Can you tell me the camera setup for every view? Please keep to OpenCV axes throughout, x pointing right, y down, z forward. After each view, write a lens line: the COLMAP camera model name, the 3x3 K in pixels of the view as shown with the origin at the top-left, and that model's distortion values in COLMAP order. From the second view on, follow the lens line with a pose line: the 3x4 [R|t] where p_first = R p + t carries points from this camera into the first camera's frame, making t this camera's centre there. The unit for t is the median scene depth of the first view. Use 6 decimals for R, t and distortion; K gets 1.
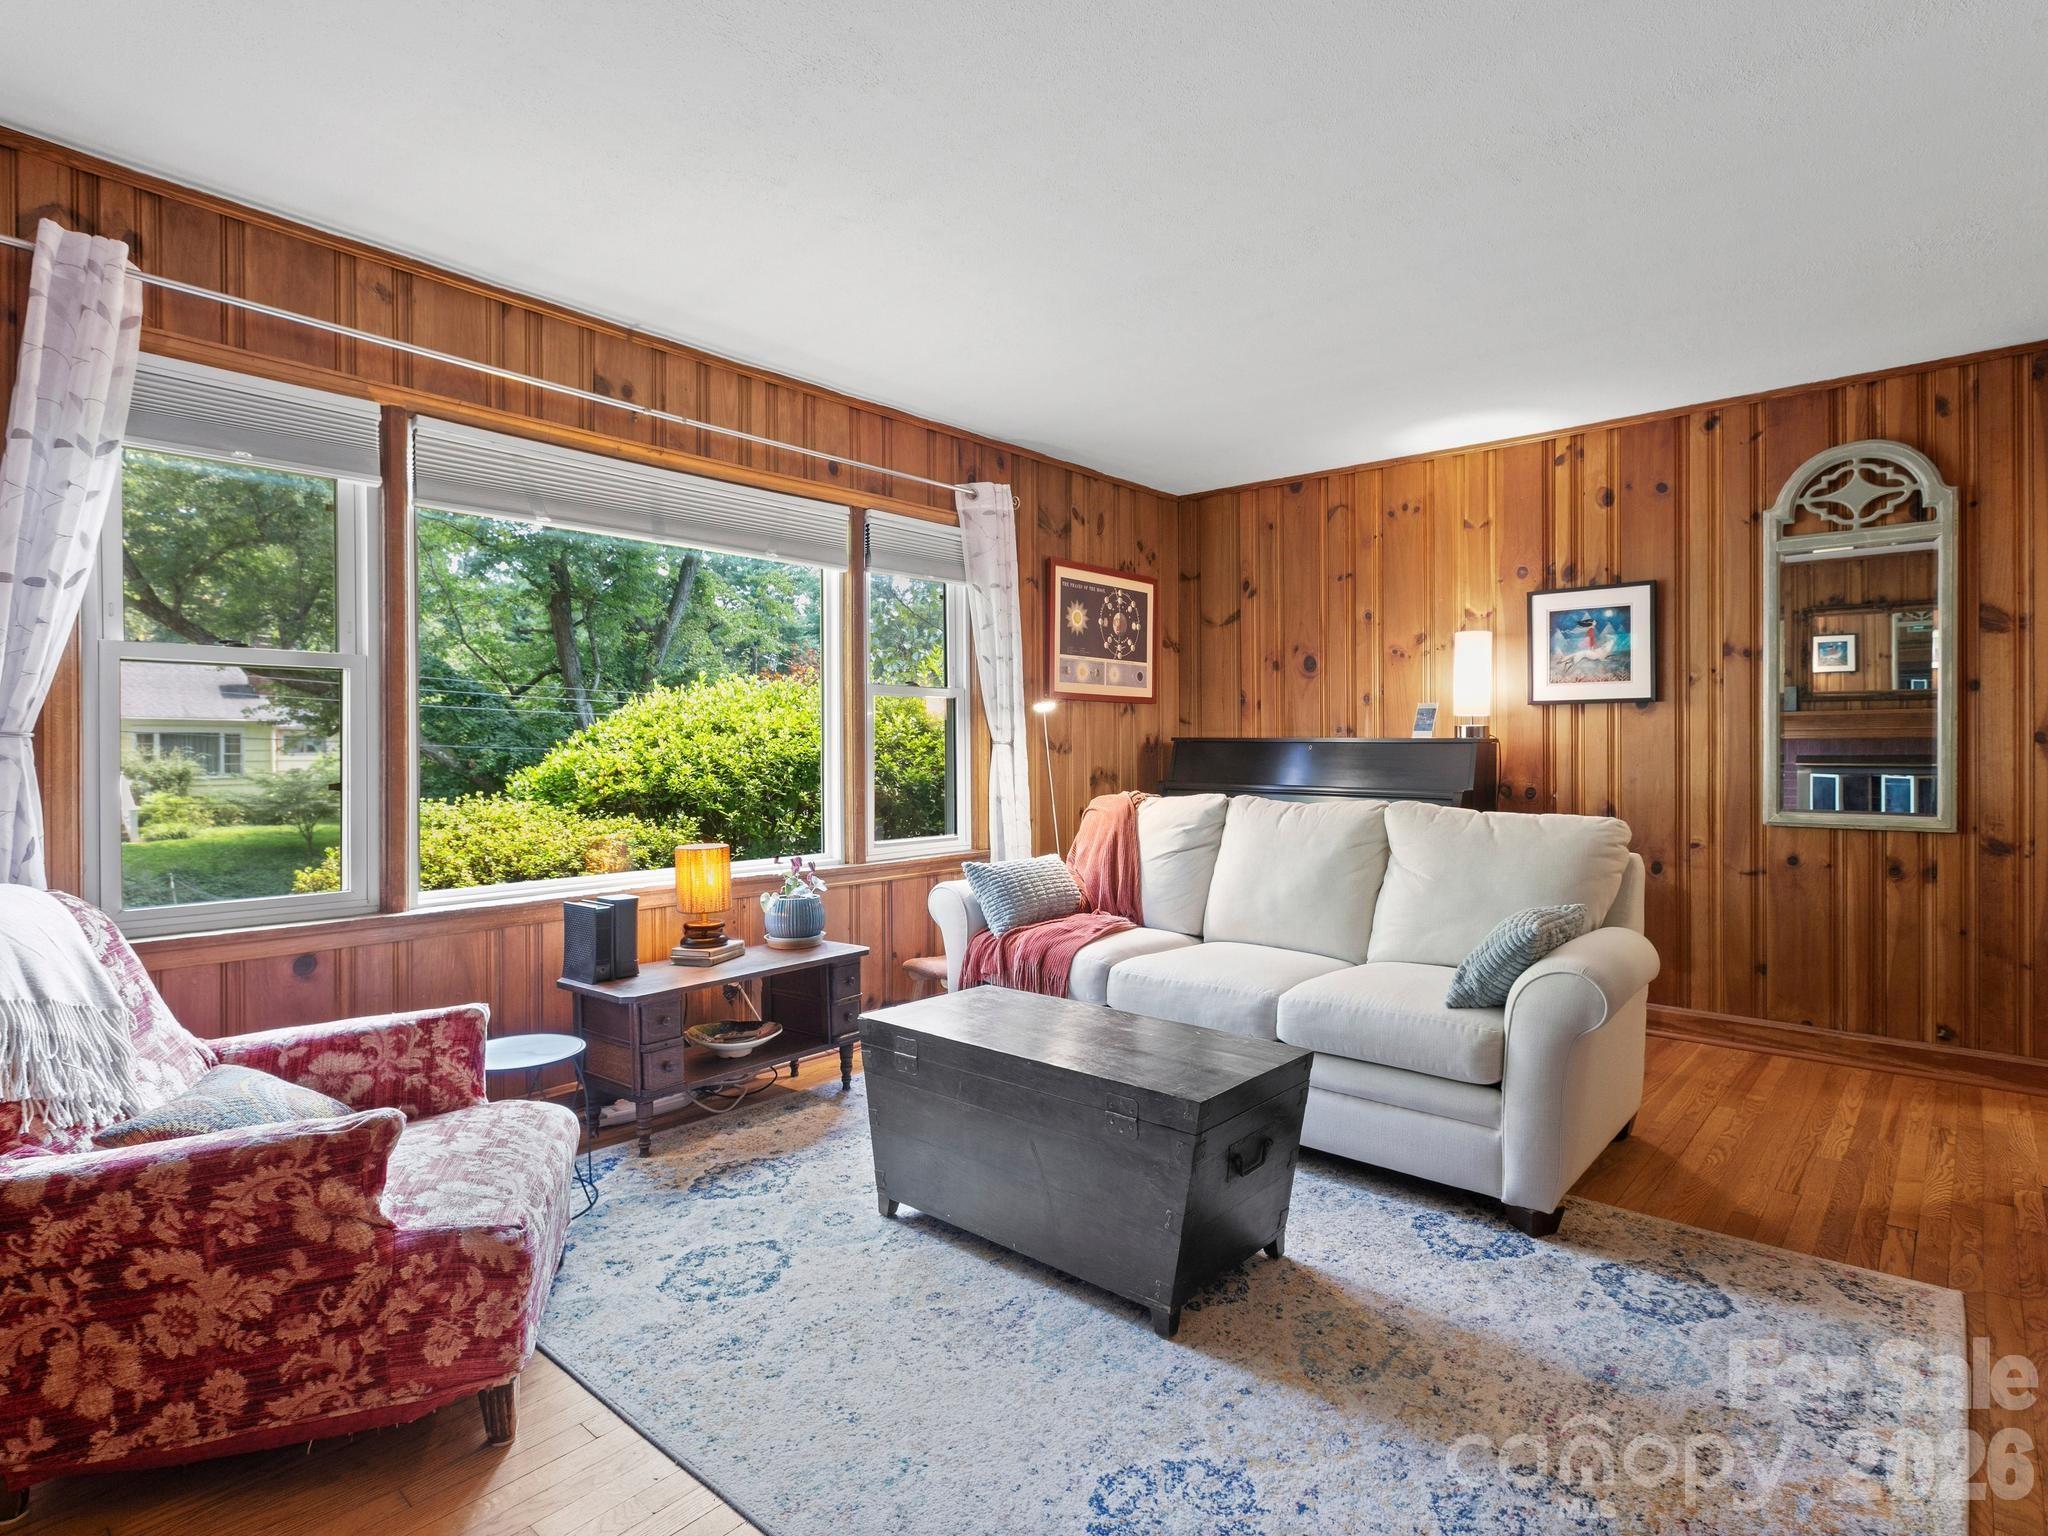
lens RADIAL K [[1044.9, 0, 1016.0], [0, 1044.9, 764.4], [0, 0, 1]] dist [-0.002183, -0.000263]
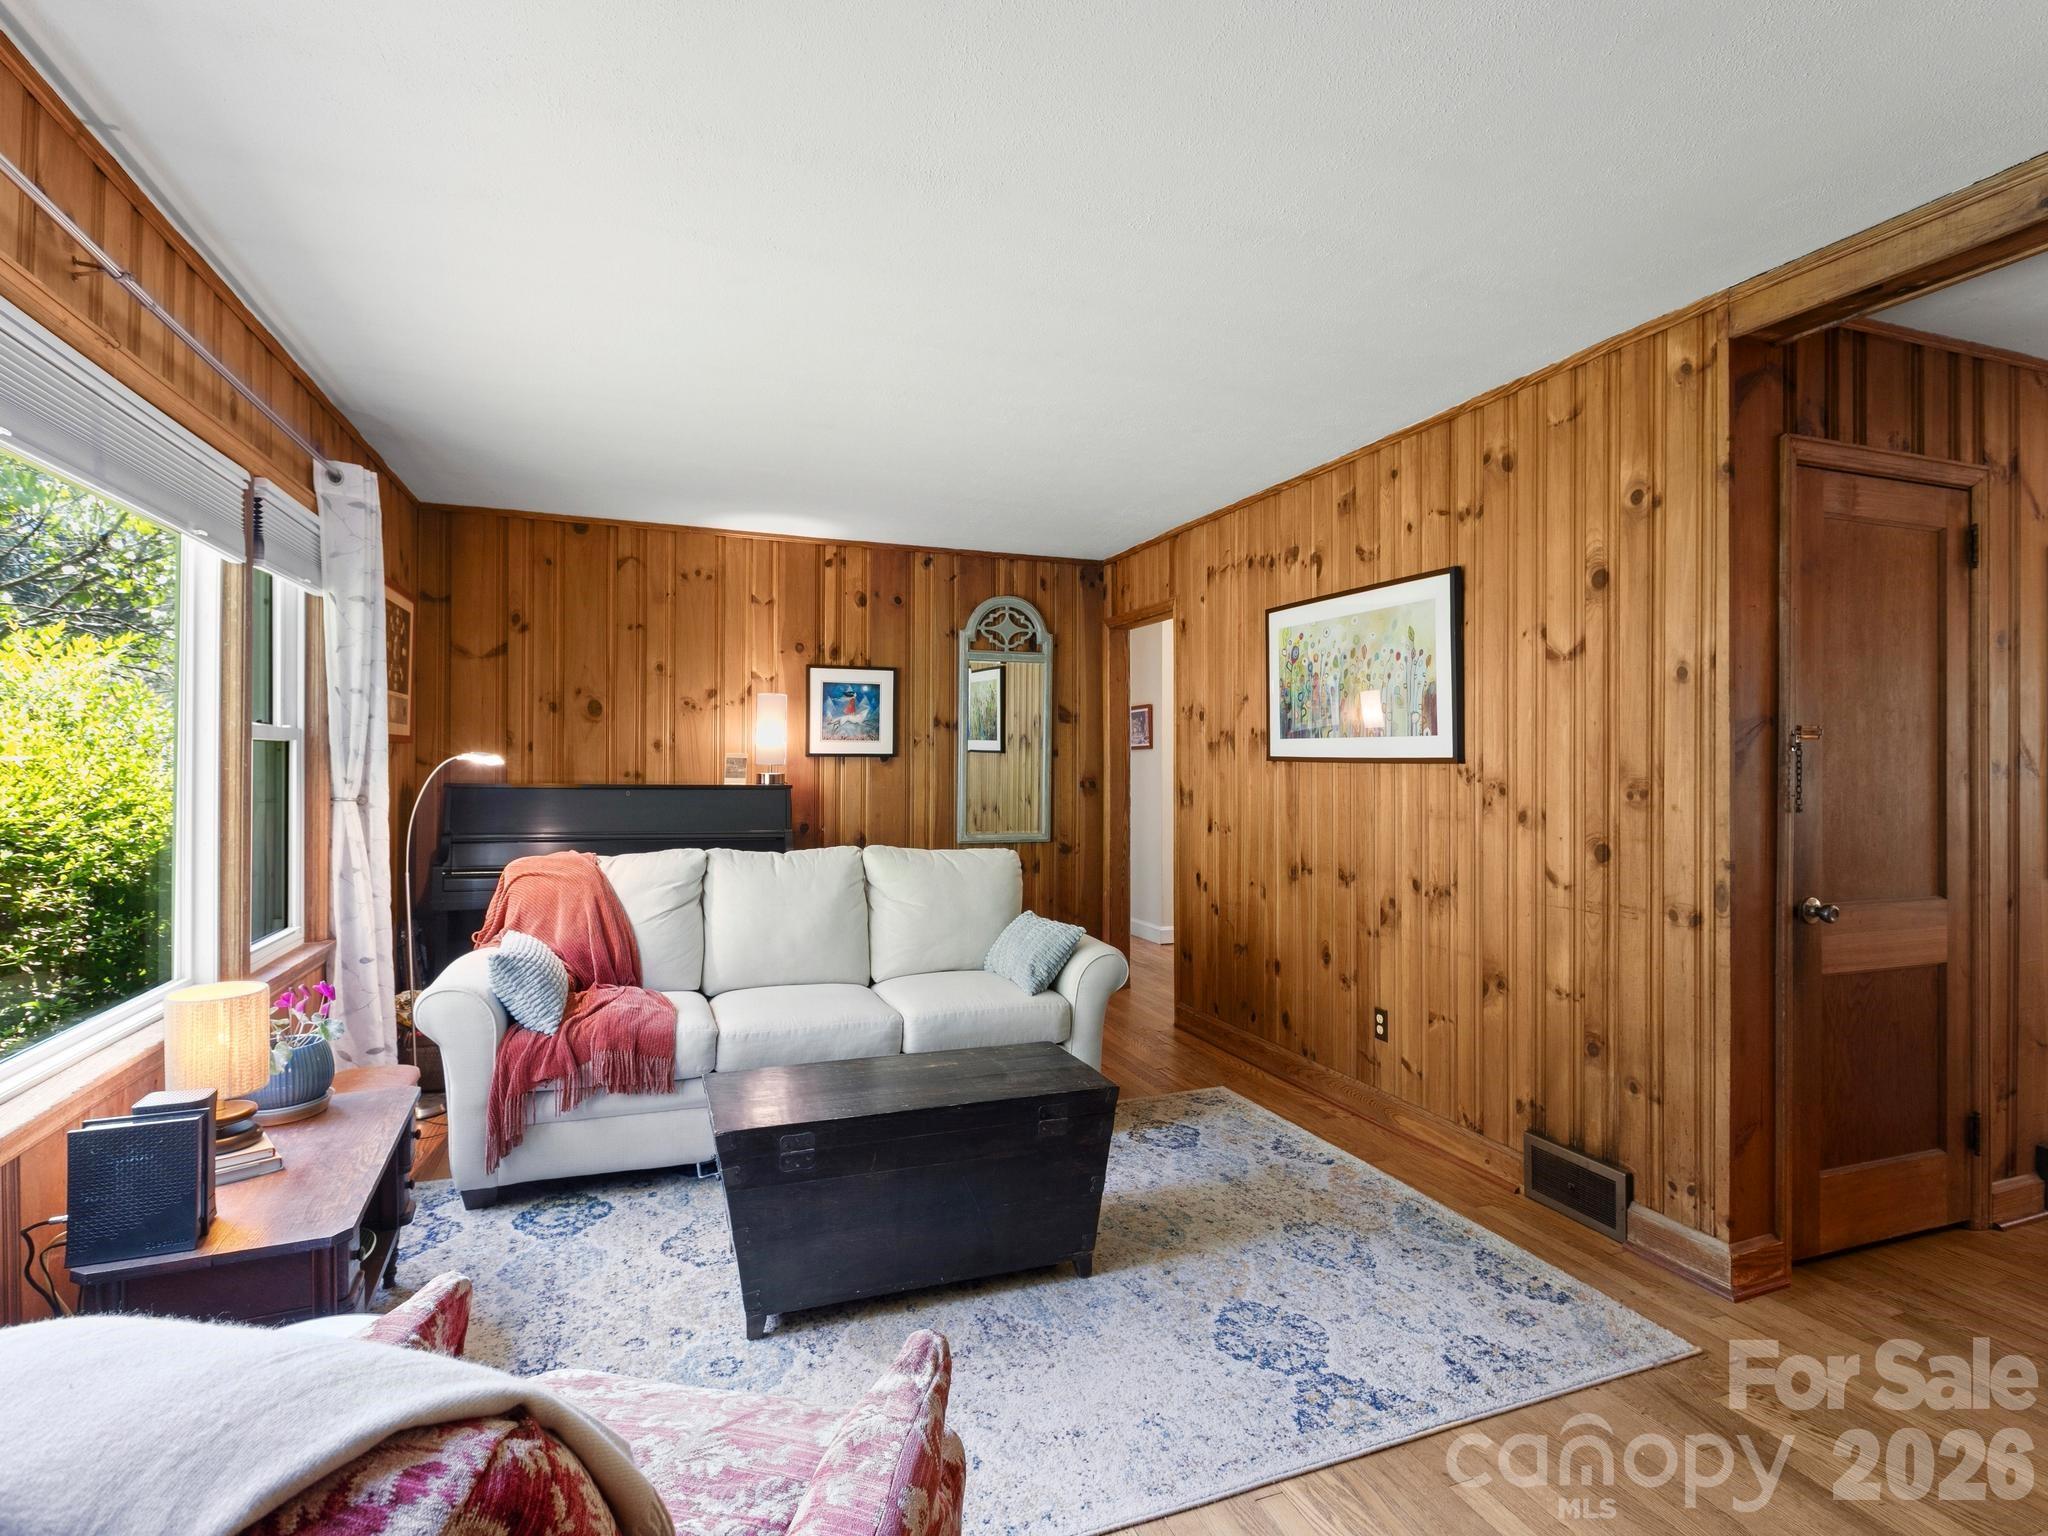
lens RADIAL K [[1044.9, 0, 1016.0], [0, 1044.9, 764.4], [0, 0, 1]] dist [-0.002183, -0.000263]
pose [[0.473973, 0.000397, 0.880539, -0.494472], [0.009137, 0.999944, -0.005368, -0.040658], [-0.880492, 0.010590, 0.473943, 0.212357]]
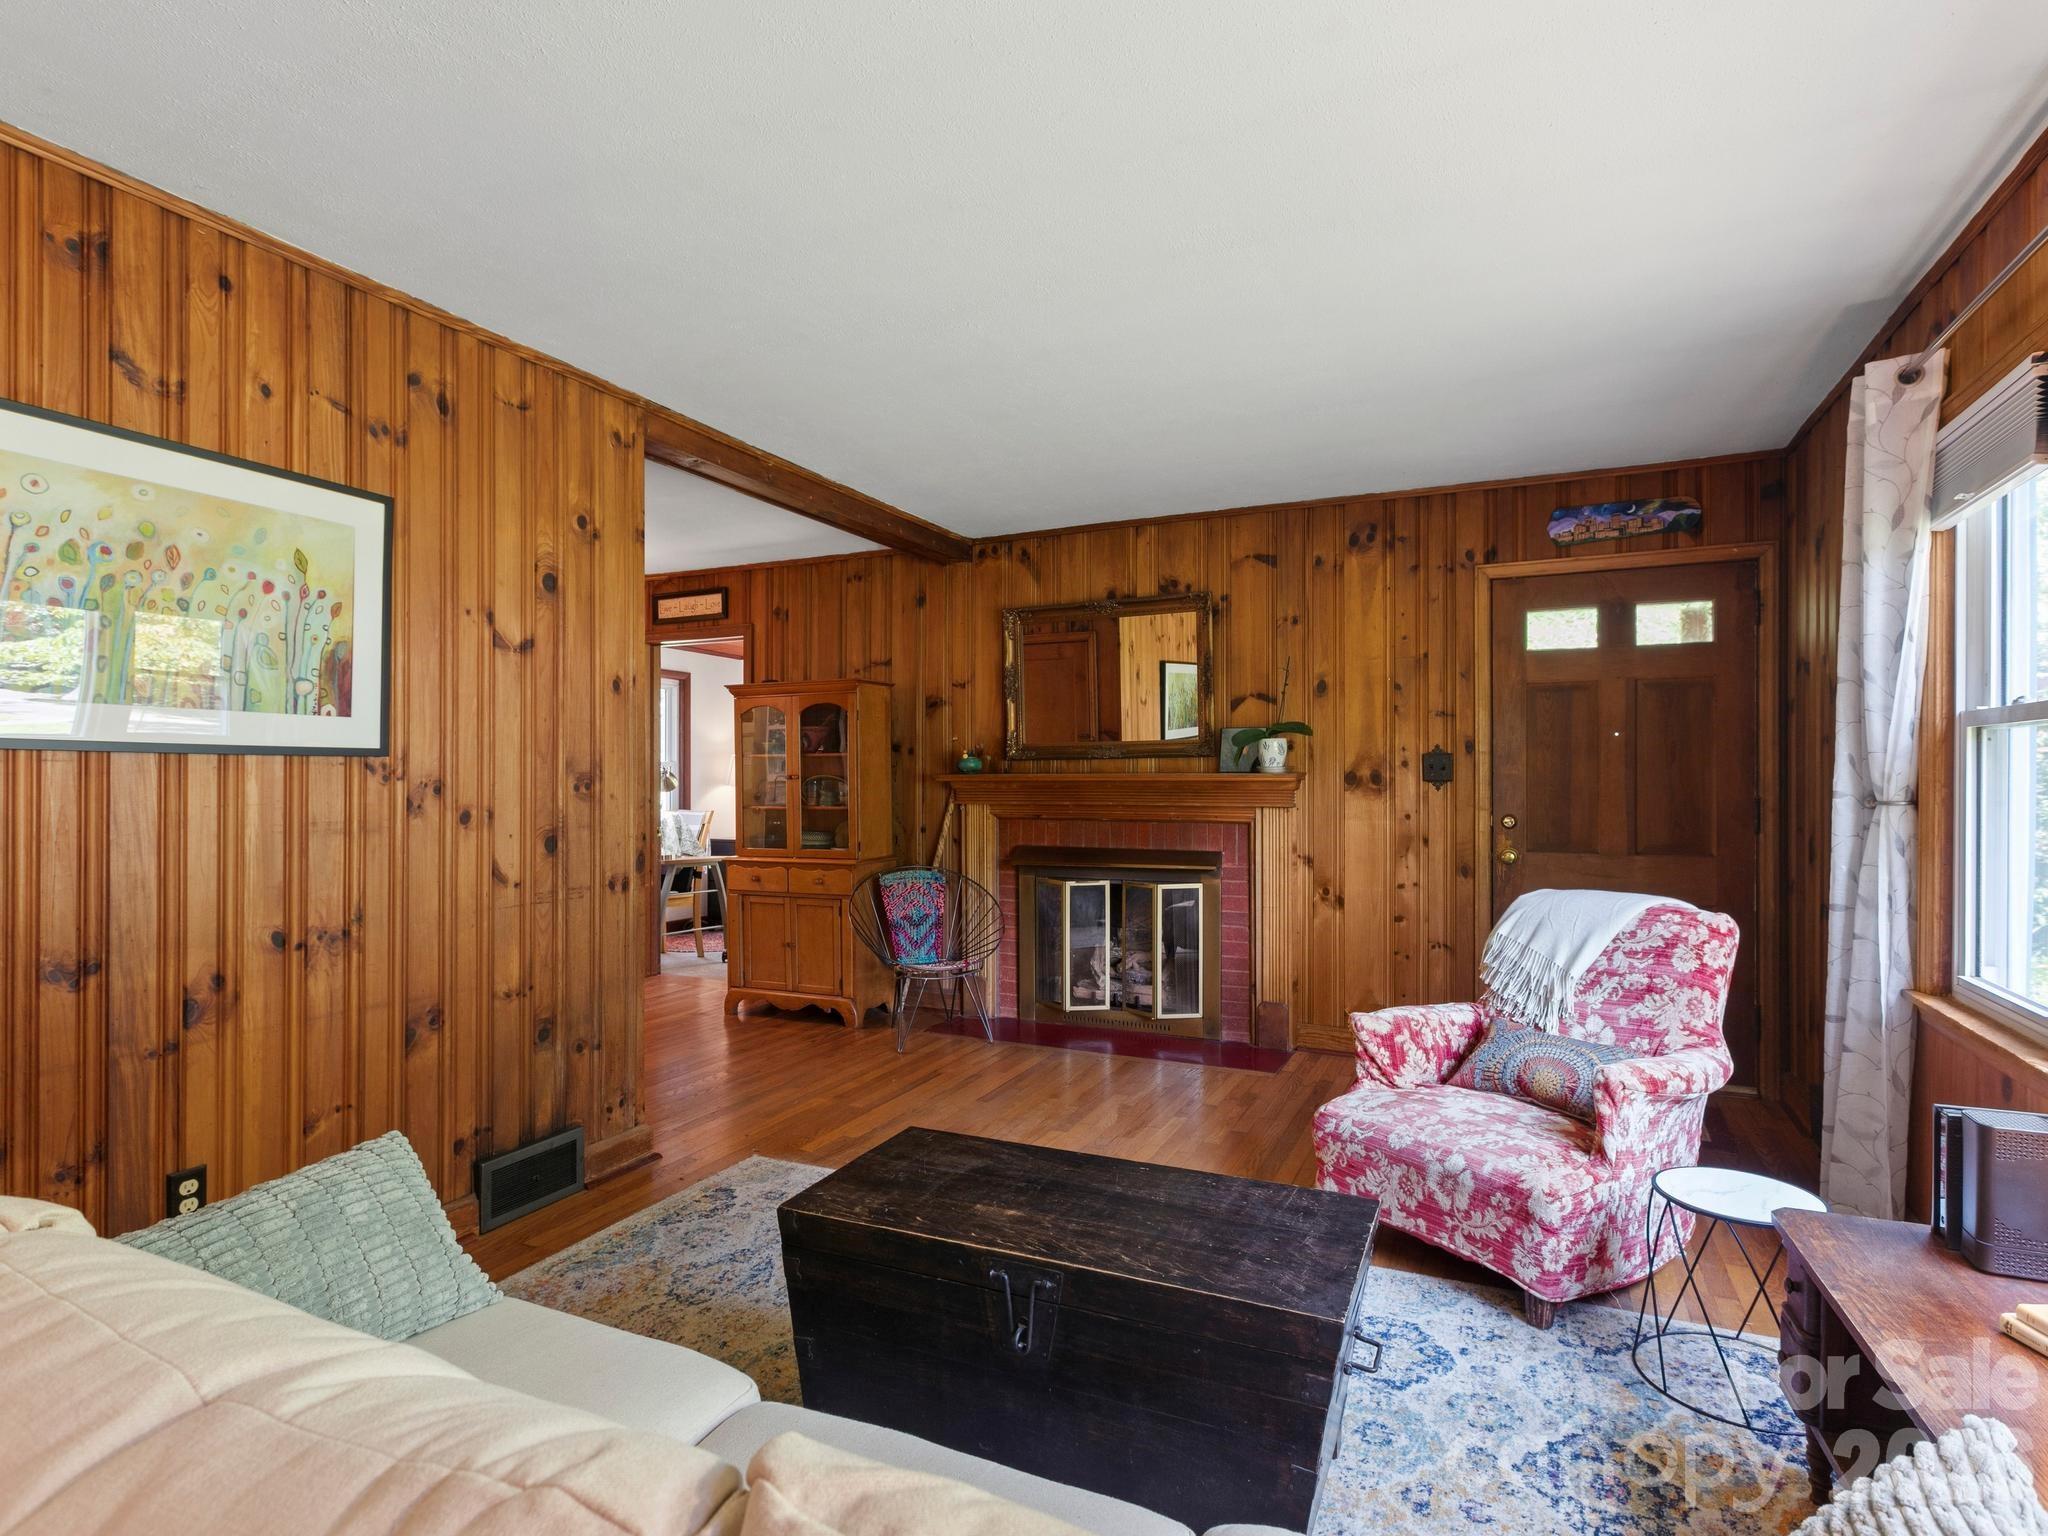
lens RADIAL K [[1083.3, 0, 1031.0], [0, 1083.3, 797.2], [0, 0, 1]] dist [-0.000018, 0.000019]
pose [[-0.950867, 0.009801, -0.309443, 0.192012], [-0.000606, 0.999438, 0.033515, -0.040197], [0.309598, 0.032056, -0.950327, 0.995712]]
